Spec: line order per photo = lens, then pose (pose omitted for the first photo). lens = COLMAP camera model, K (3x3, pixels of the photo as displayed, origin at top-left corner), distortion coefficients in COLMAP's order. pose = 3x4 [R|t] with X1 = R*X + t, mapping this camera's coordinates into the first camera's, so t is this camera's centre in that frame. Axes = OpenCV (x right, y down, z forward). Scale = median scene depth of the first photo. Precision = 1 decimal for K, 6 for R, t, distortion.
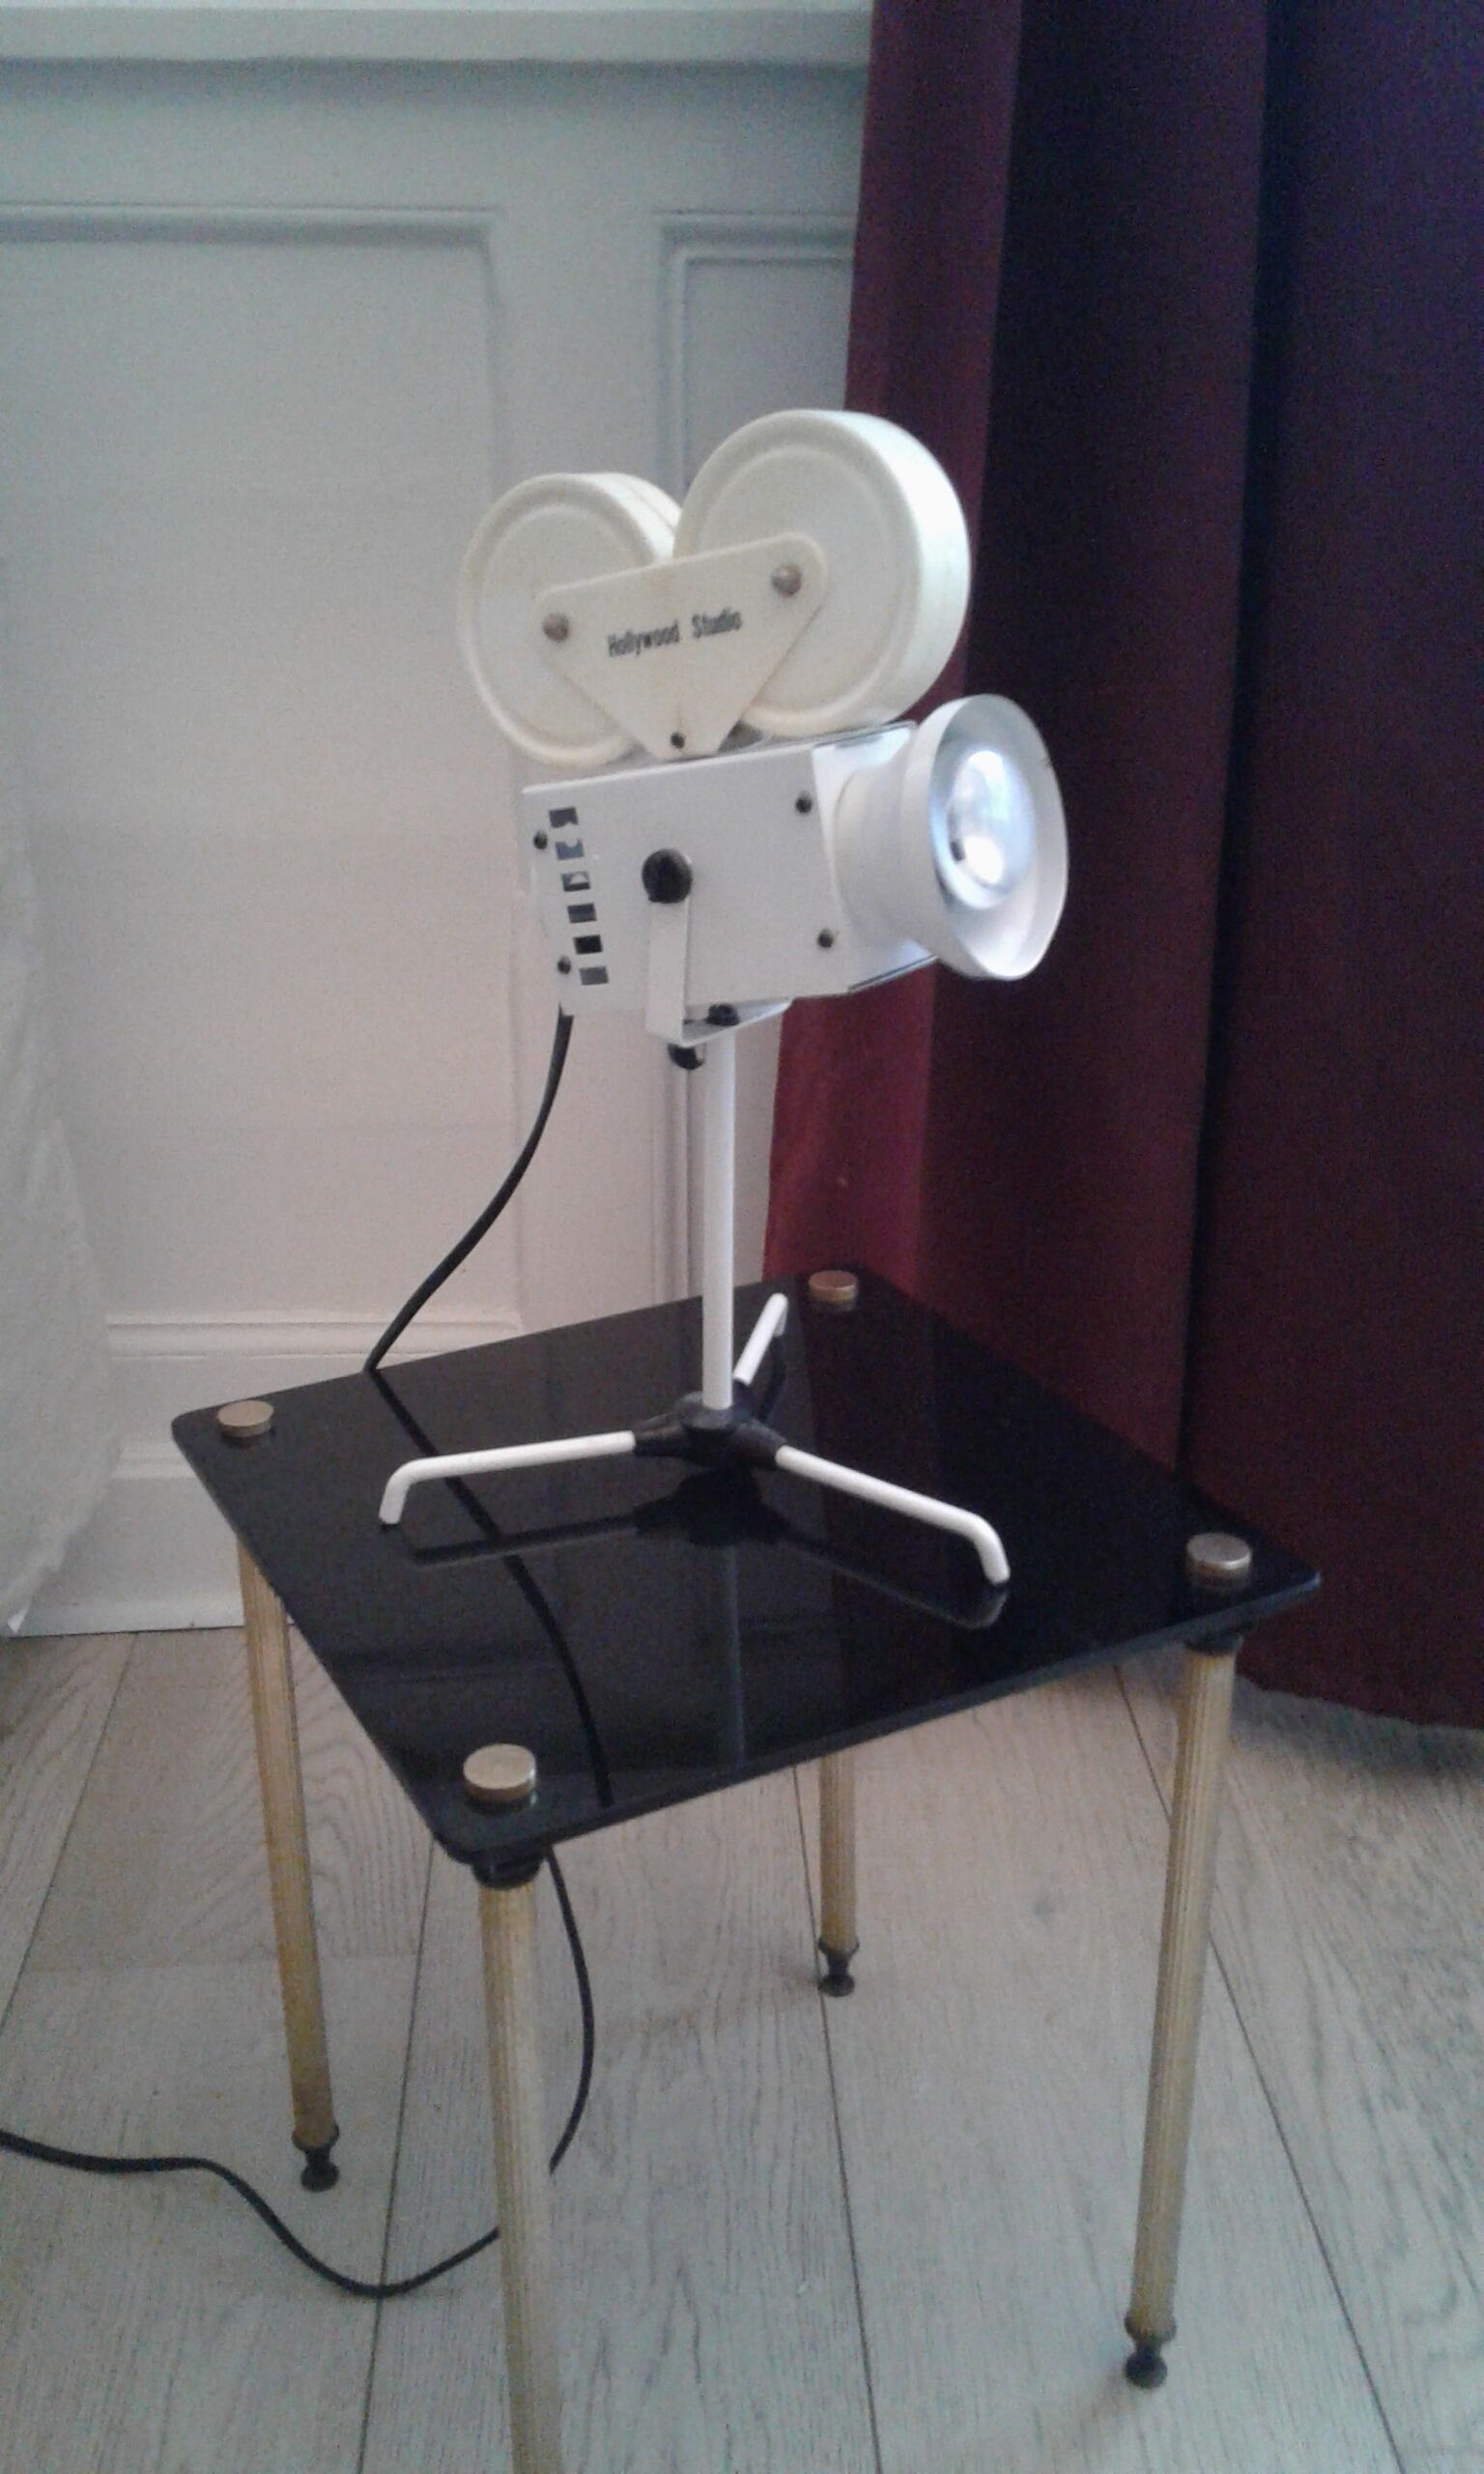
lens RADIAL K [[2357.3, 0, 738.6], [0, 2357.3, 1252.4], [0, 0, 1]] dist [0.095670, -0.180813]
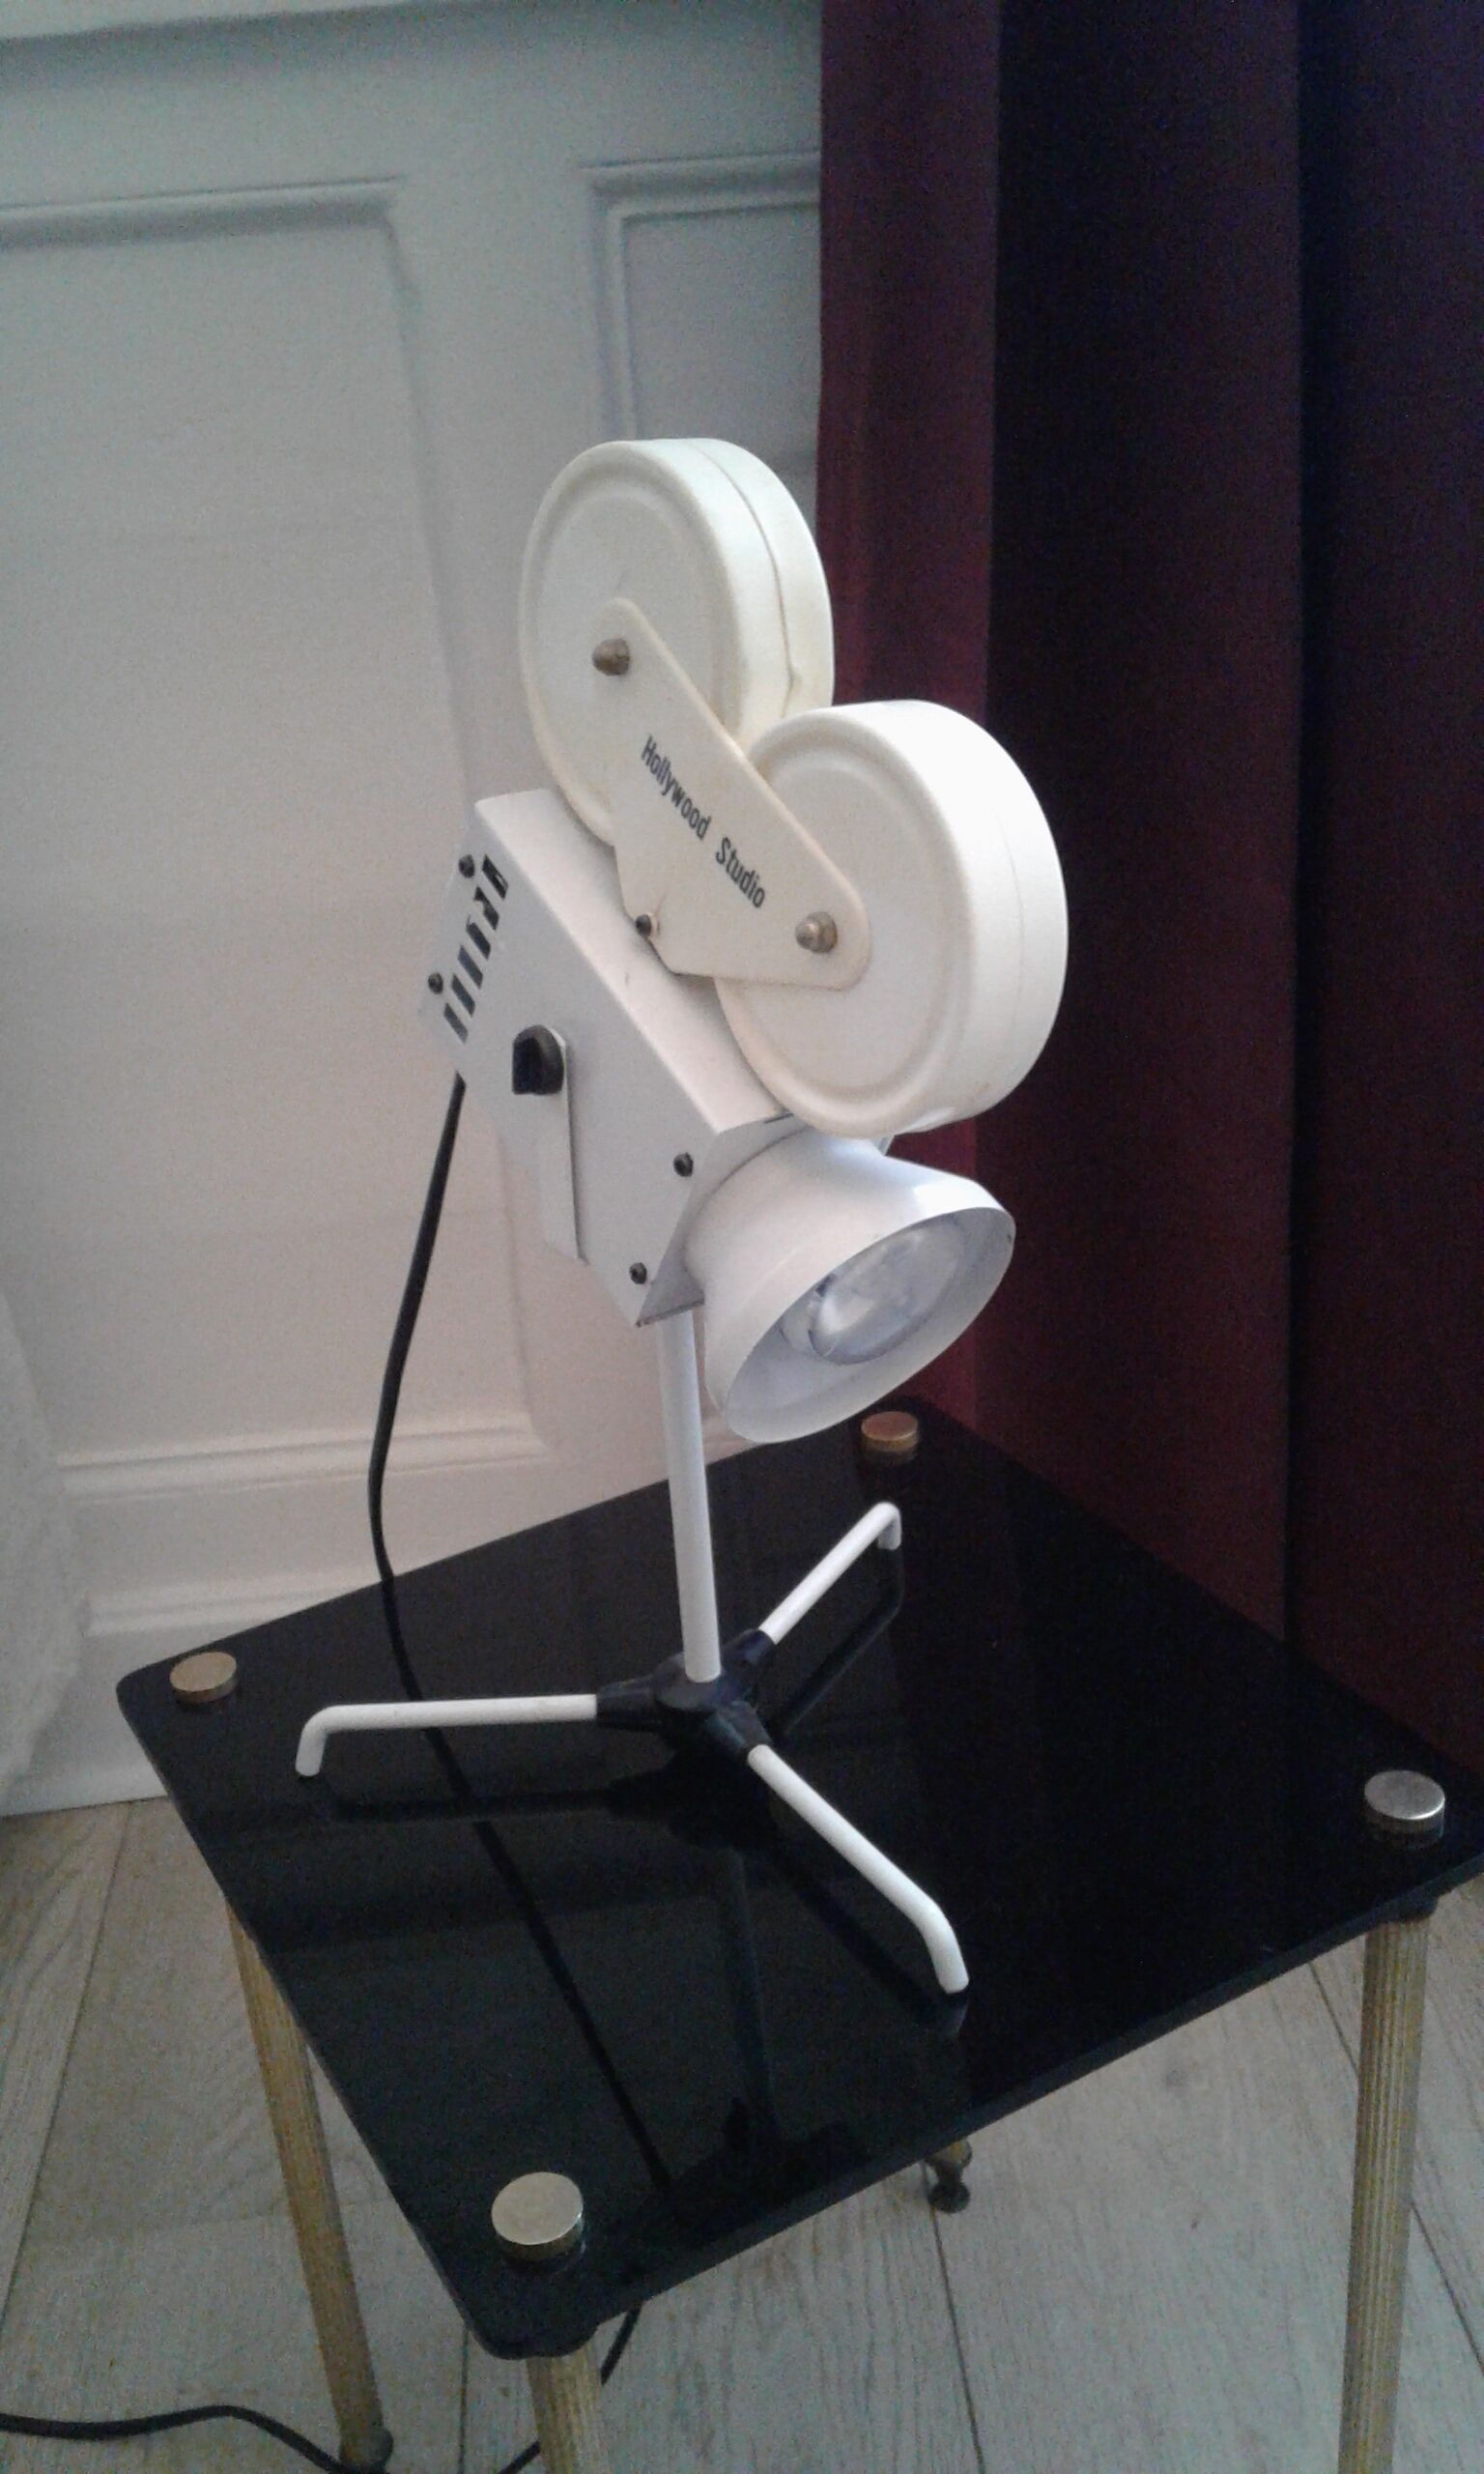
lens RADIAL K [[2357.3, 0, 738.6], [0, 2357.3, 1252.4], [0, 0, 1]] dist [0.095670, -0.180813]
pose [[0.997044, -0.076479, -0.007405, -0.002746], [0.076678, 0.996543, 0.031993, -0.074114], [0.004933, -0.032466, 0.999461, 0.138844]]
